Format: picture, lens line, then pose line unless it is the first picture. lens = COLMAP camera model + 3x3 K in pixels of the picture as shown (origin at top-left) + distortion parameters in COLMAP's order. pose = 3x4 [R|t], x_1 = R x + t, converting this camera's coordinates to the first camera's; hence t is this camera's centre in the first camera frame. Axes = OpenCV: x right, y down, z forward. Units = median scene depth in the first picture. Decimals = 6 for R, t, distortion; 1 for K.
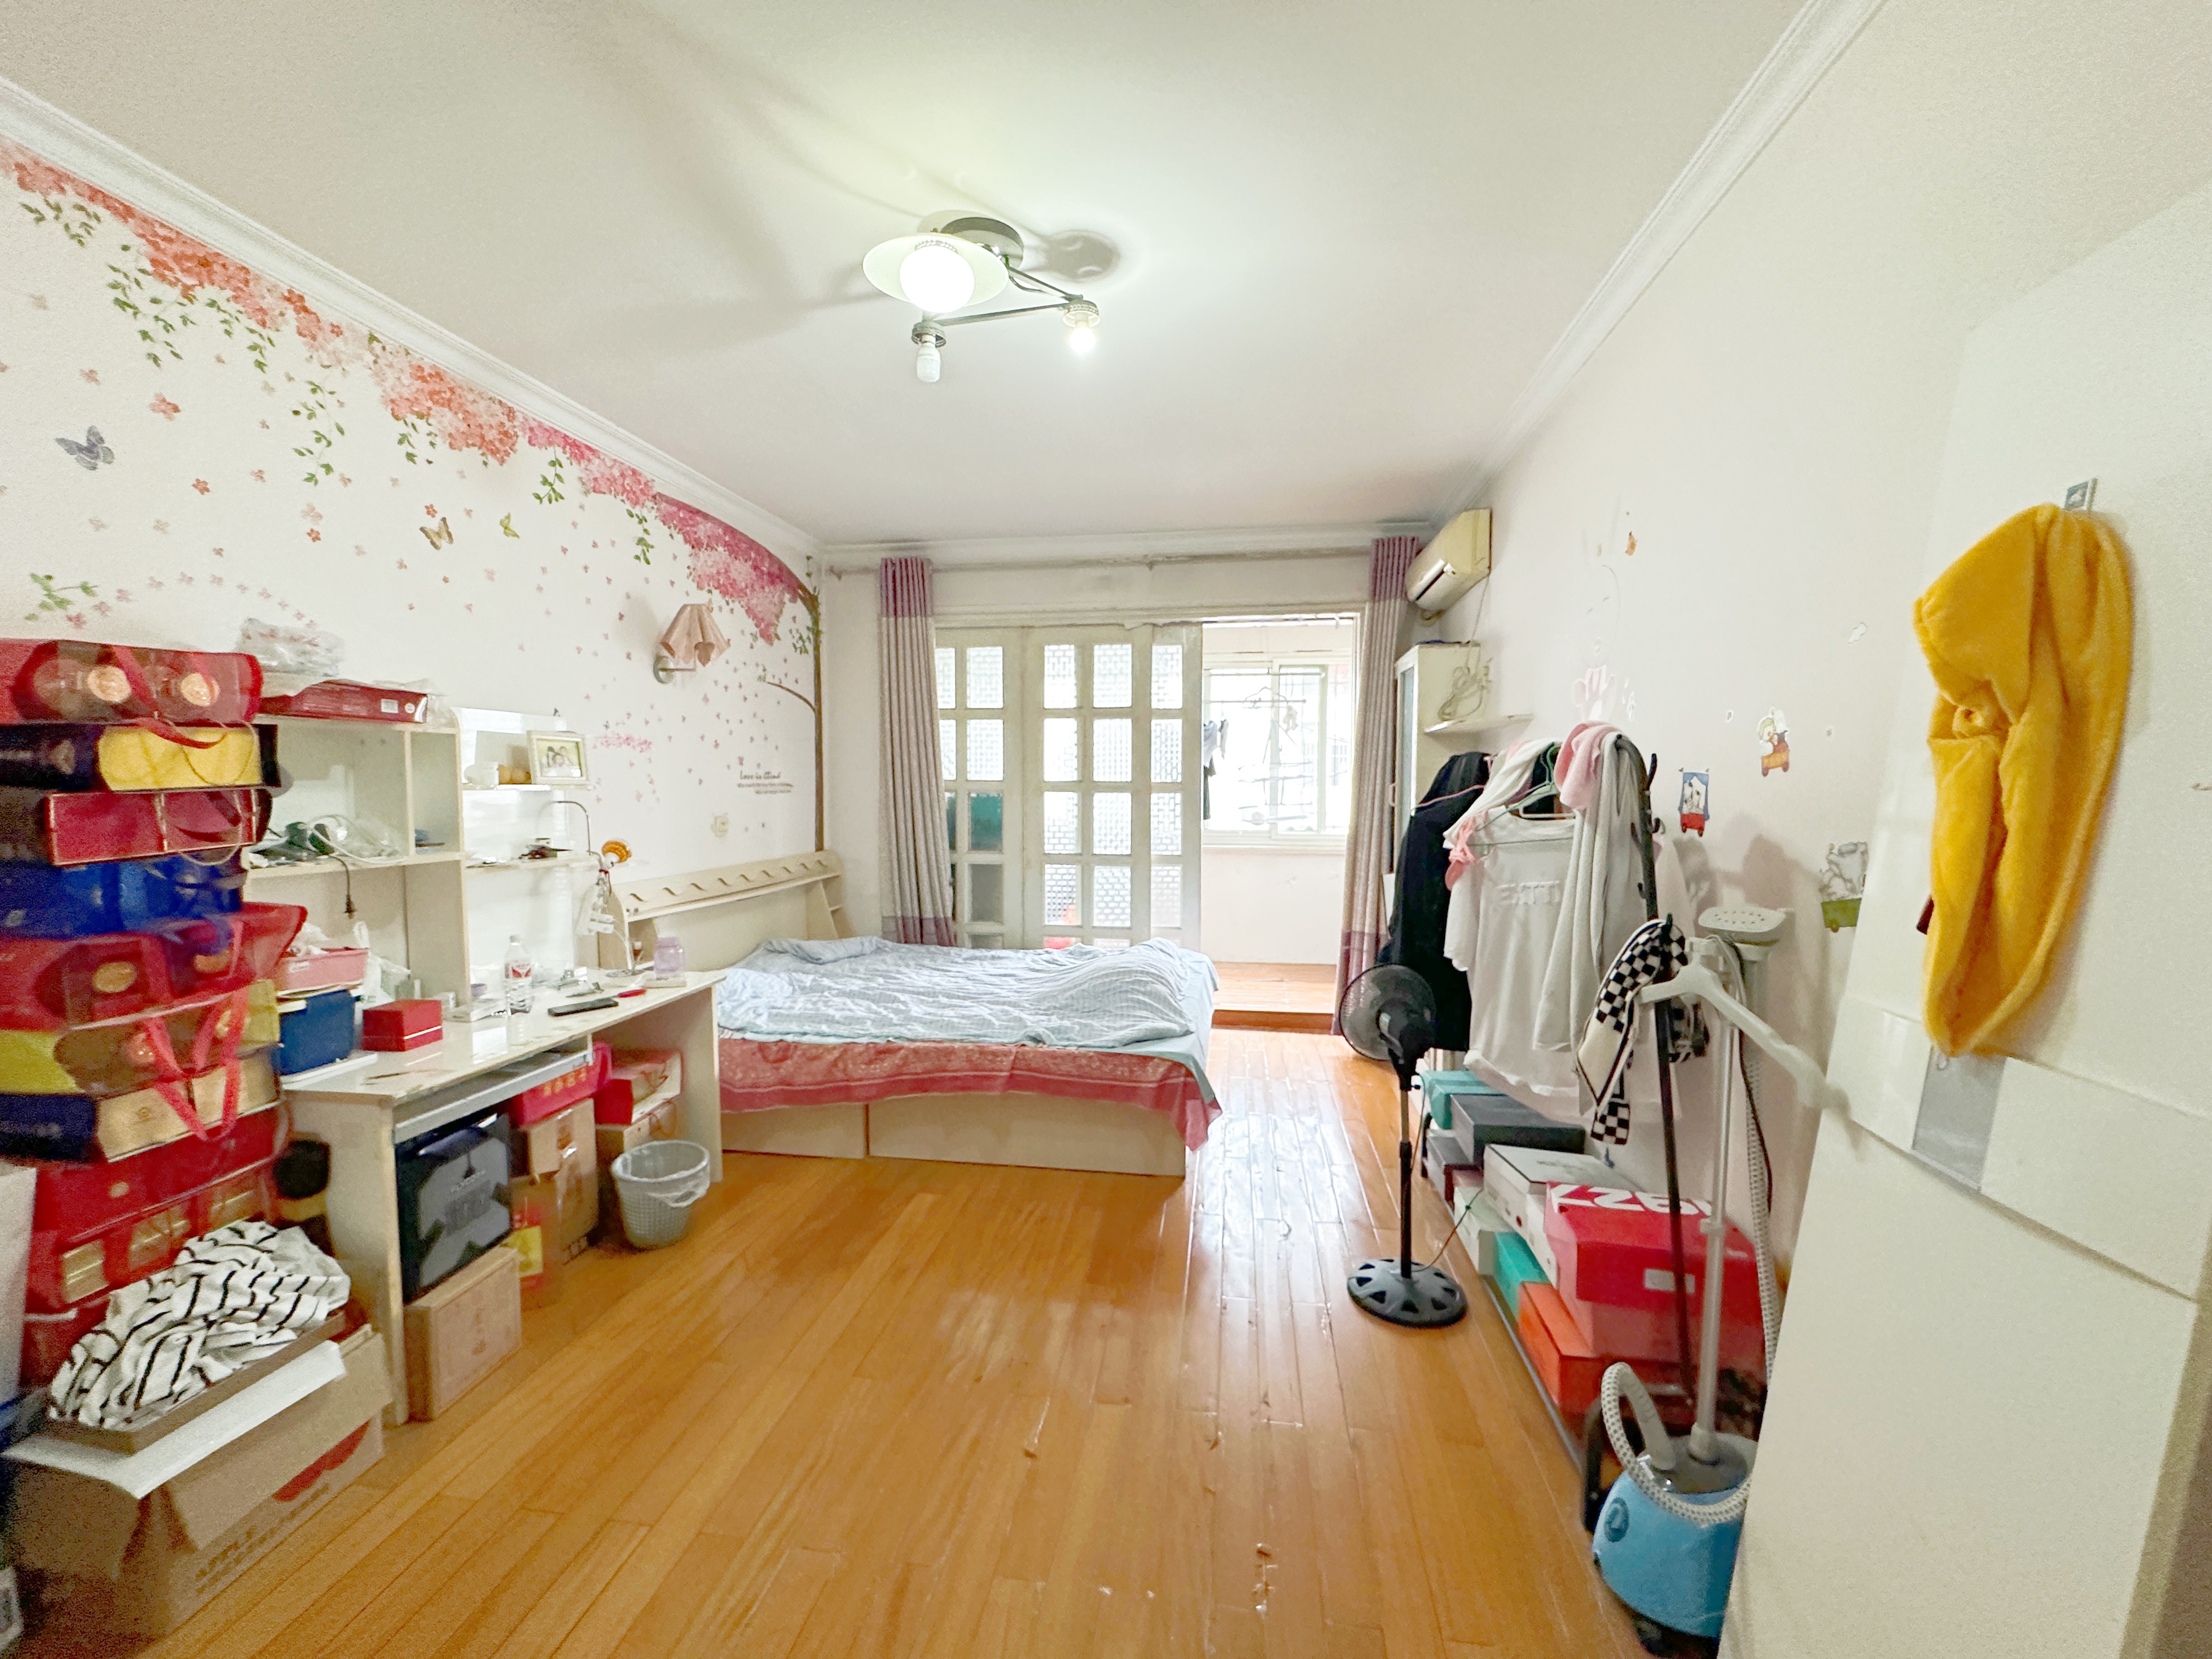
lens RADIAL K [[882.3, 0, 1092.8], [0, 882.3, 832.0], [0, 0, 1]] dist [-0.003434, -0.000123]
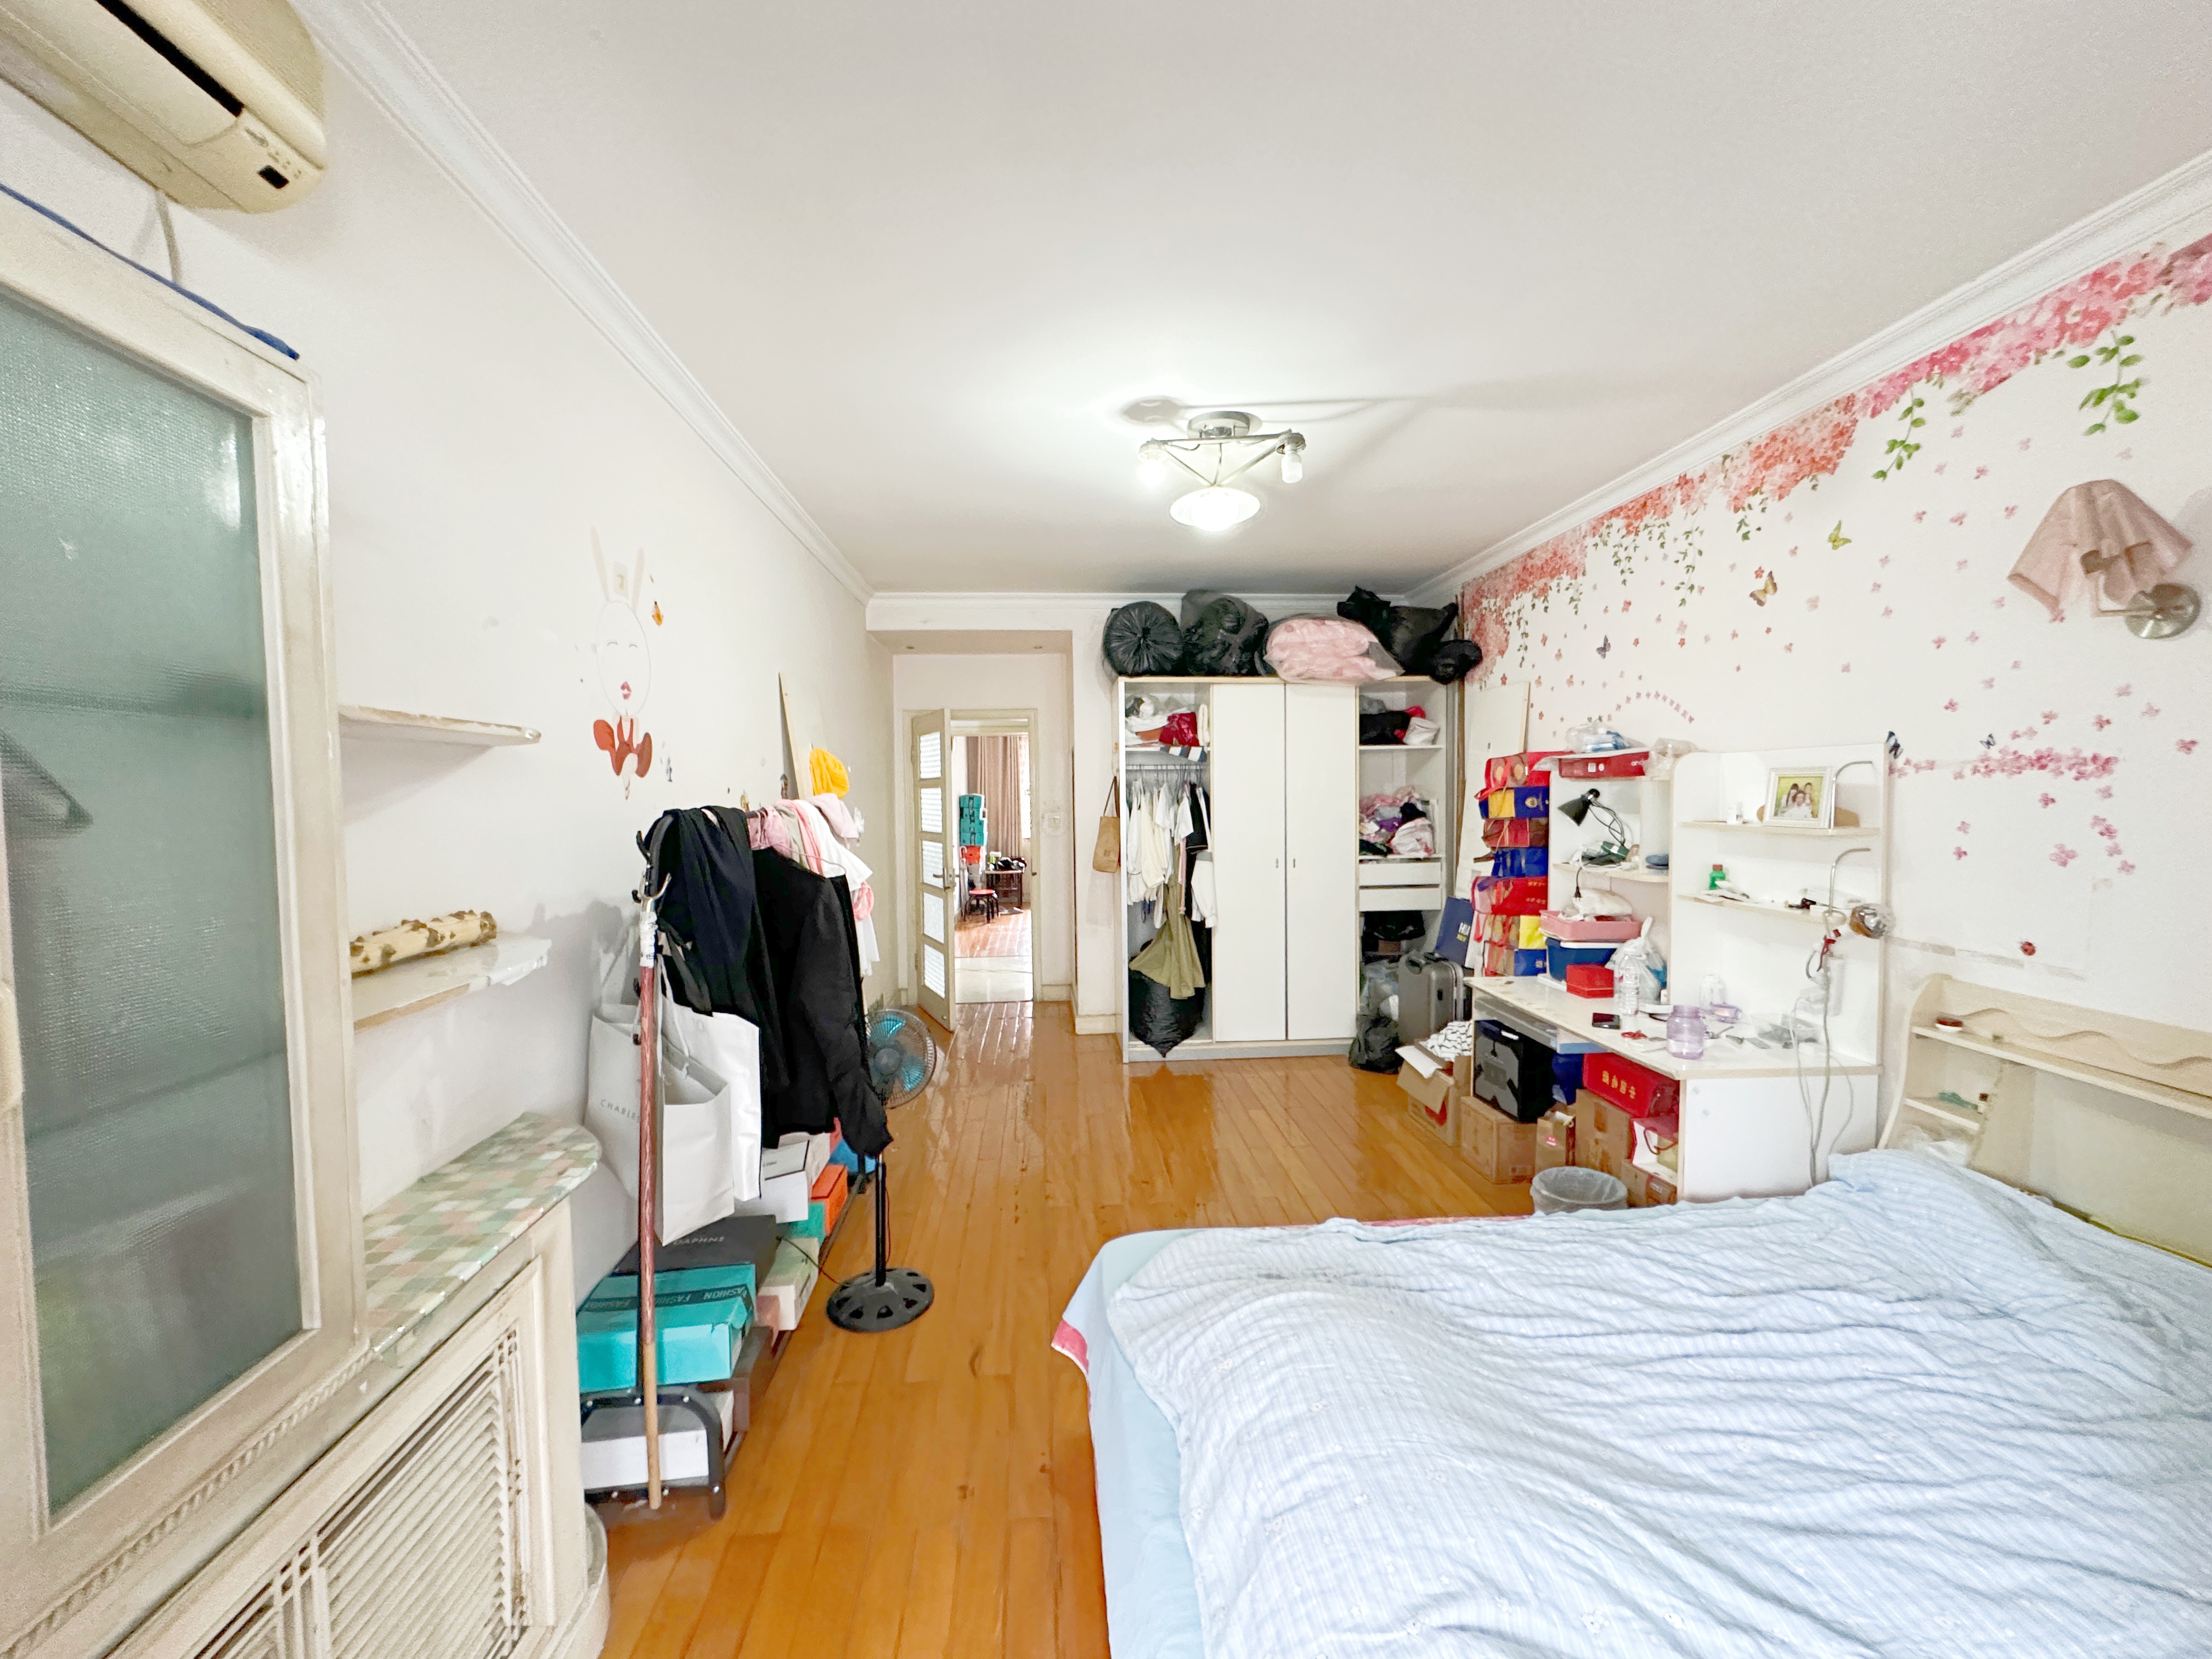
lens RADIAL K [[882.3, 0, 1099.5], [0, 882.3, 833.3], [0, 0, 1]] dist [-0.003434, -0.000123]
pose [[-0.974061, 0.024979, -0.224903, 0.300634], [0.002409, 0.994977, 0.100073, -0.153471], [0.226273, 0.096936, -0.969229, 1.898287]]
